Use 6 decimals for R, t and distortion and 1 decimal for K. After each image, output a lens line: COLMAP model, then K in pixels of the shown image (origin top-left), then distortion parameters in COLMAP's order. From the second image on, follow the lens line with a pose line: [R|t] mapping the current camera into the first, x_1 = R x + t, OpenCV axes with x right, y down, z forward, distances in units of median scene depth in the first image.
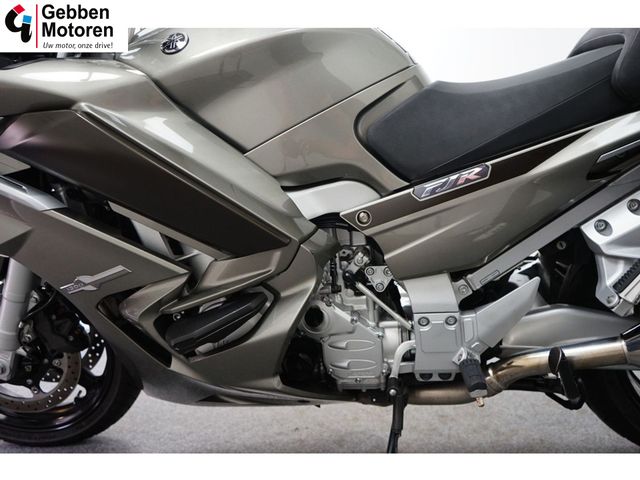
lens RADIAL K [[522.0, 0, 291.2], [0, 522.0, 241.2], [0, 0, 1]] dist [-0.008192, -0.005004]
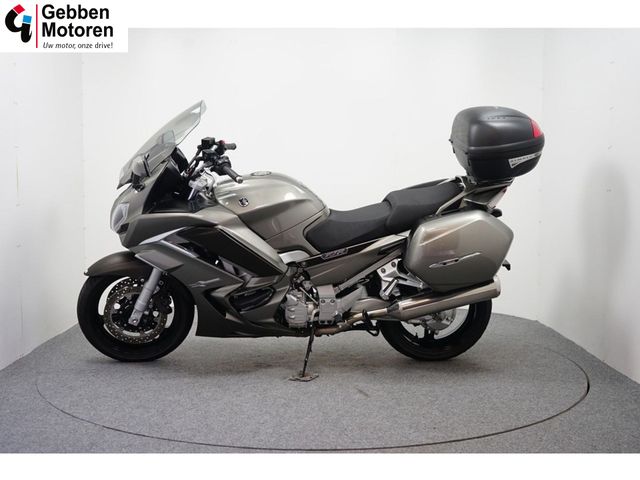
lens RADIAL K [[774.2, 0, 320.0], [0, 774.2, 240.0], [0, 0, 1]] dist [-0.008757, -0.001161]
pose [[0.966025, 0.043595, 0.254743, -0.838442], [-0.051628, 0.998355, 0.024929, -0.278750], [-0.253238, -0.037234, 0.966687, -3.013715]]
